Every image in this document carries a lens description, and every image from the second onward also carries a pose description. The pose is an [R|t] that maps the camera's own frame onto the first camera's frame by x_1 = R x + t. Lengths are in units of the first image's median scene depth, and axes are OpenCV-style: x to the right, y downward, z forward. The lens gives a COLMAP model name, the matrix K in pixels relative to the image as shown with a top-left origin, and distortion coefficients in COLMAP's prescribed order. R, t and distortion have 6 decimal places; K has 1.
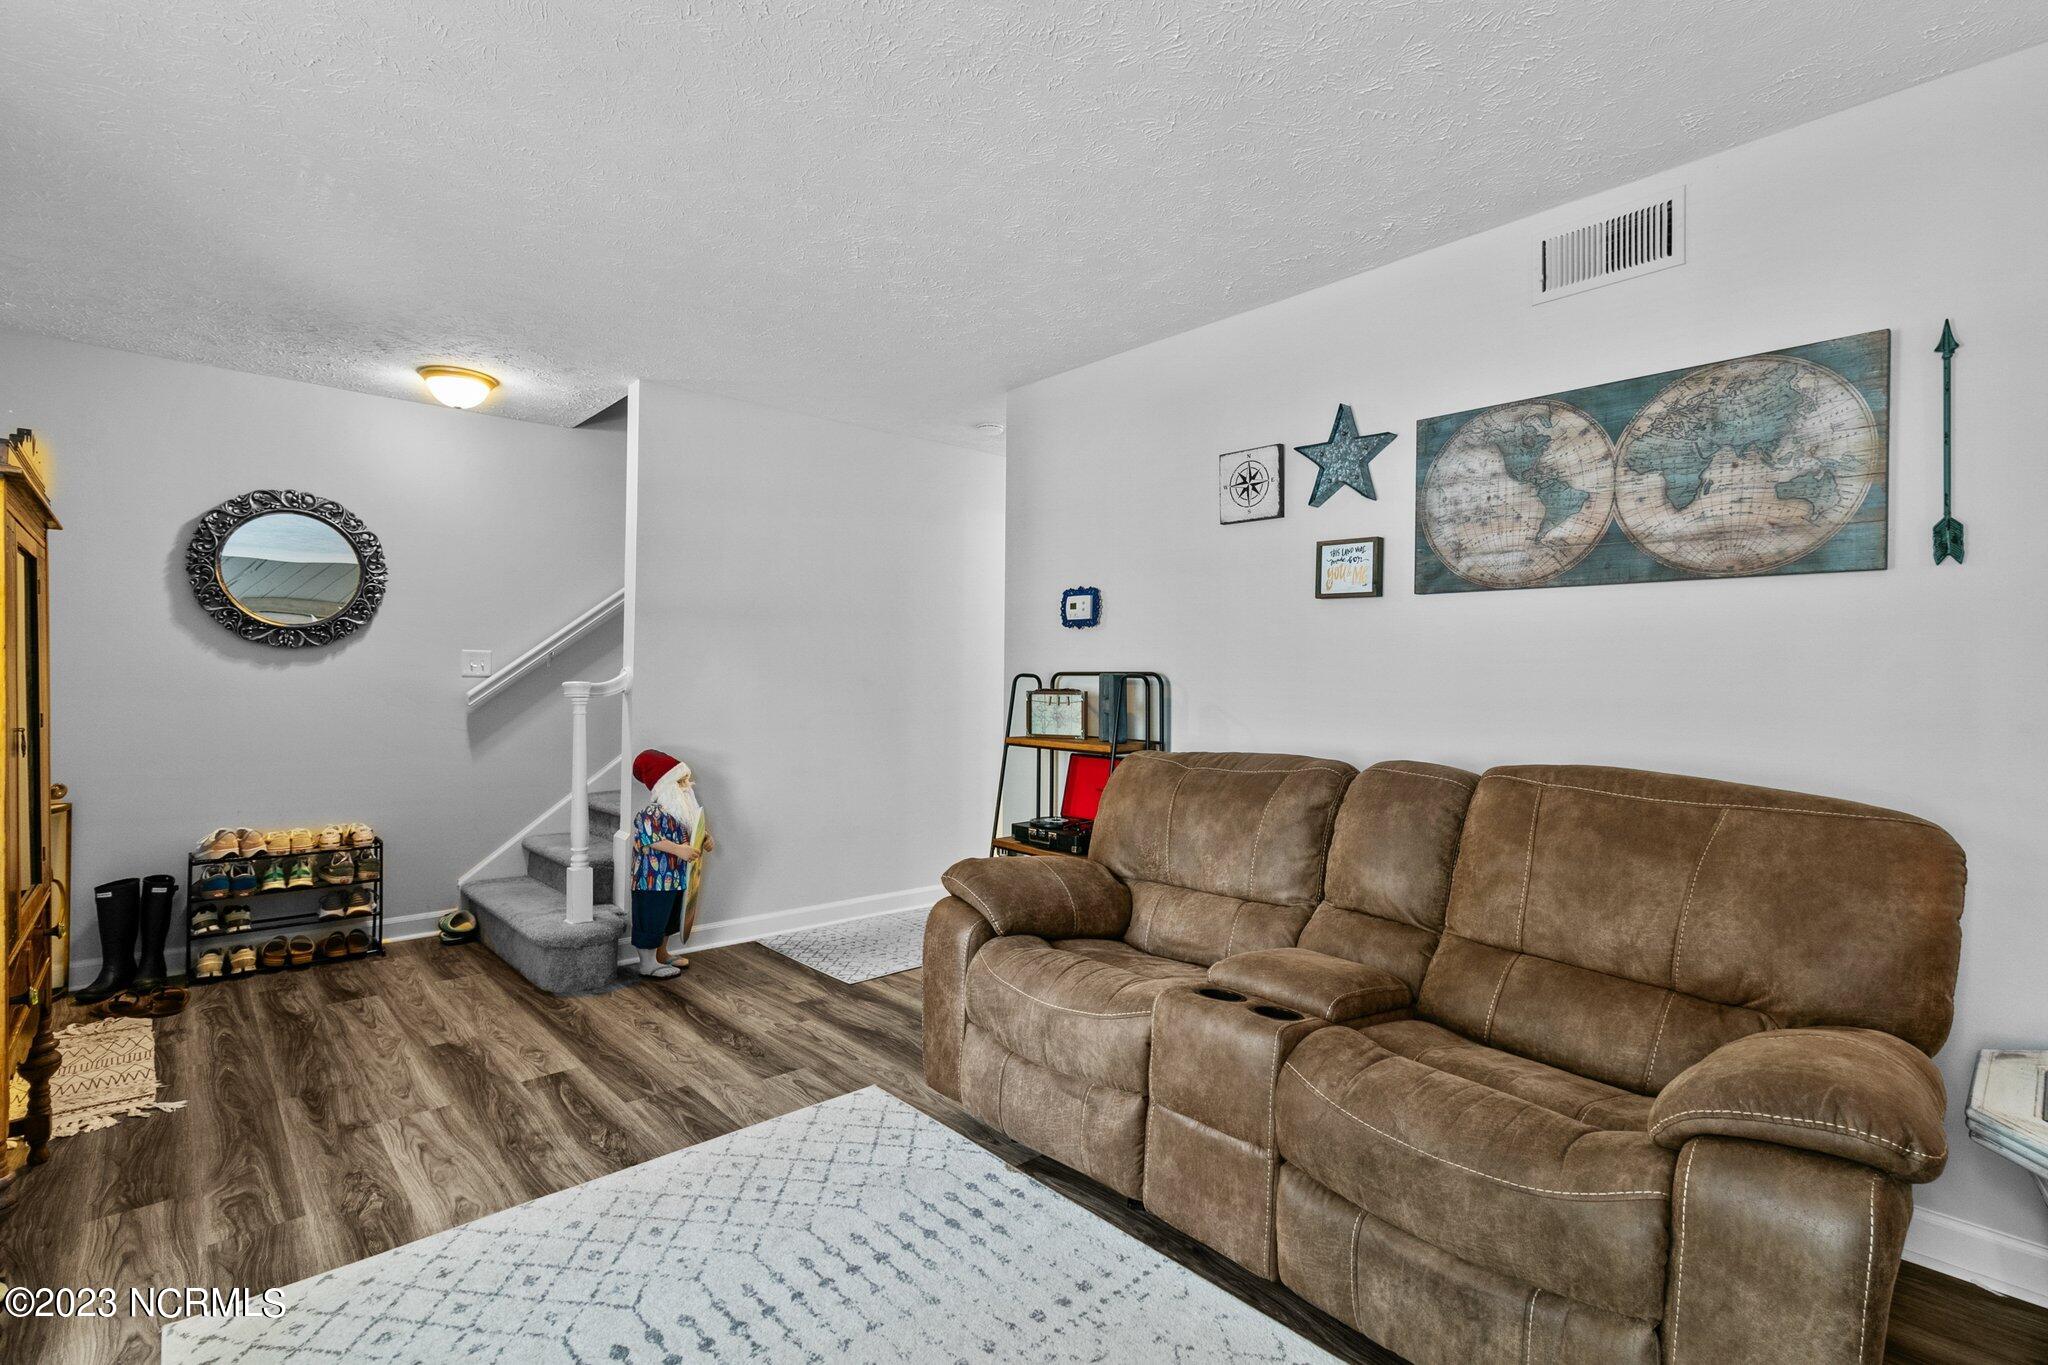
lens RADIAL K [[945.5, 0, 1020.7], [0, 945.5, 680.2], [0, 0, 1]] dist [0.002106, 0.000799]
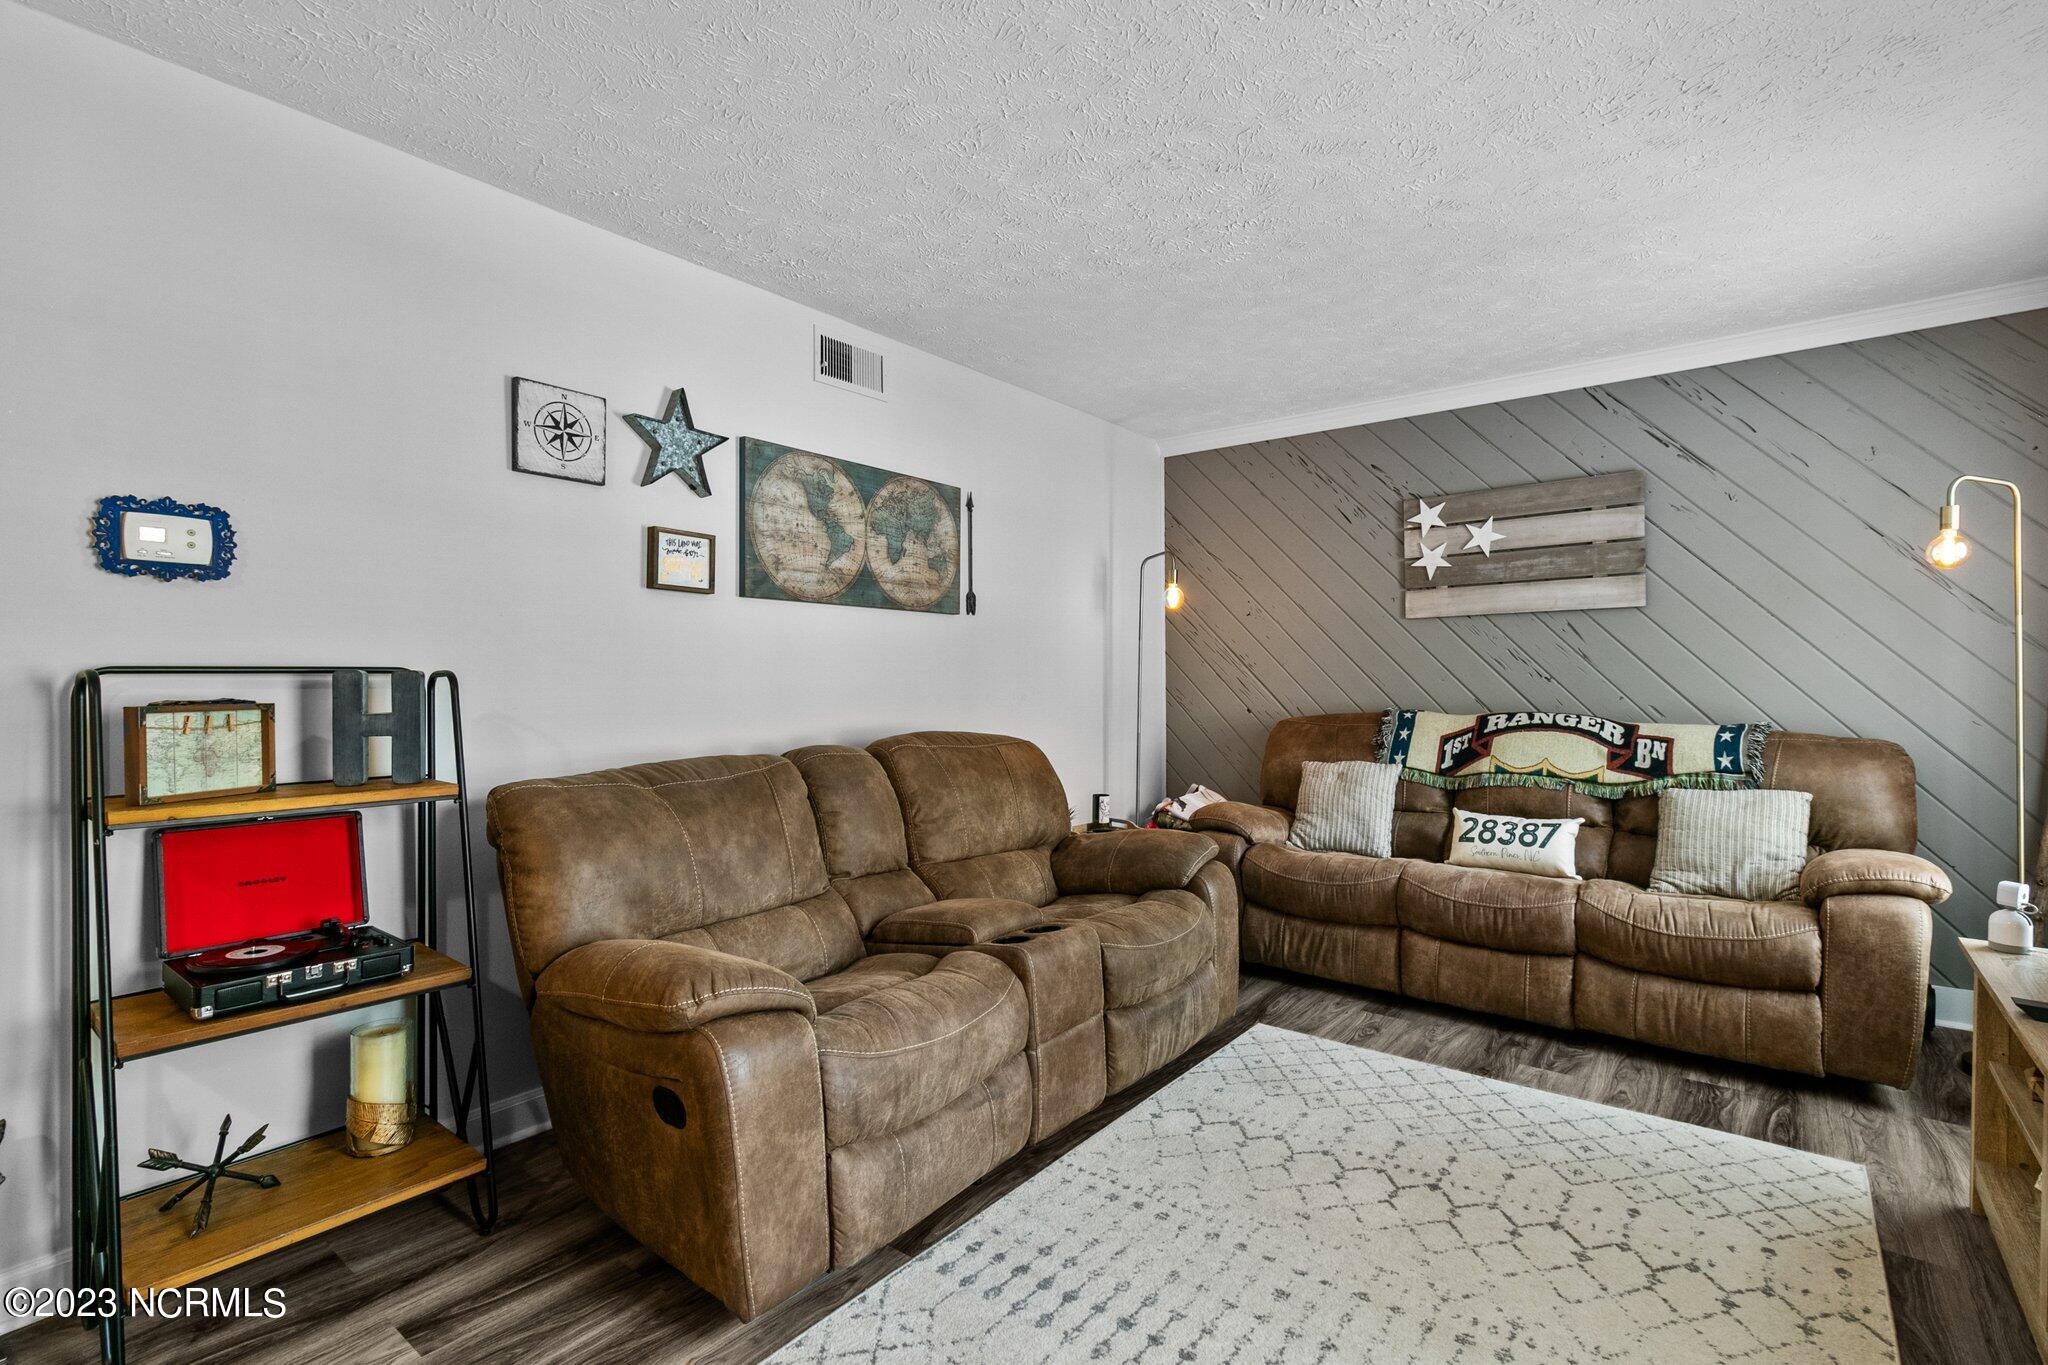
lens RADIAL K [[945.5, 0, 1019.2], [0, 945.5, 681.8], [0, 0, 1]] dist [0.002106, 0.000799]
pose [[-0.167381, -0.012472, 0.985813, -0.771681], [0.006255, 0.999886, 0.013712, -0.006798], [-0.985872, 0.008461, -0.167284, 0.955794]]
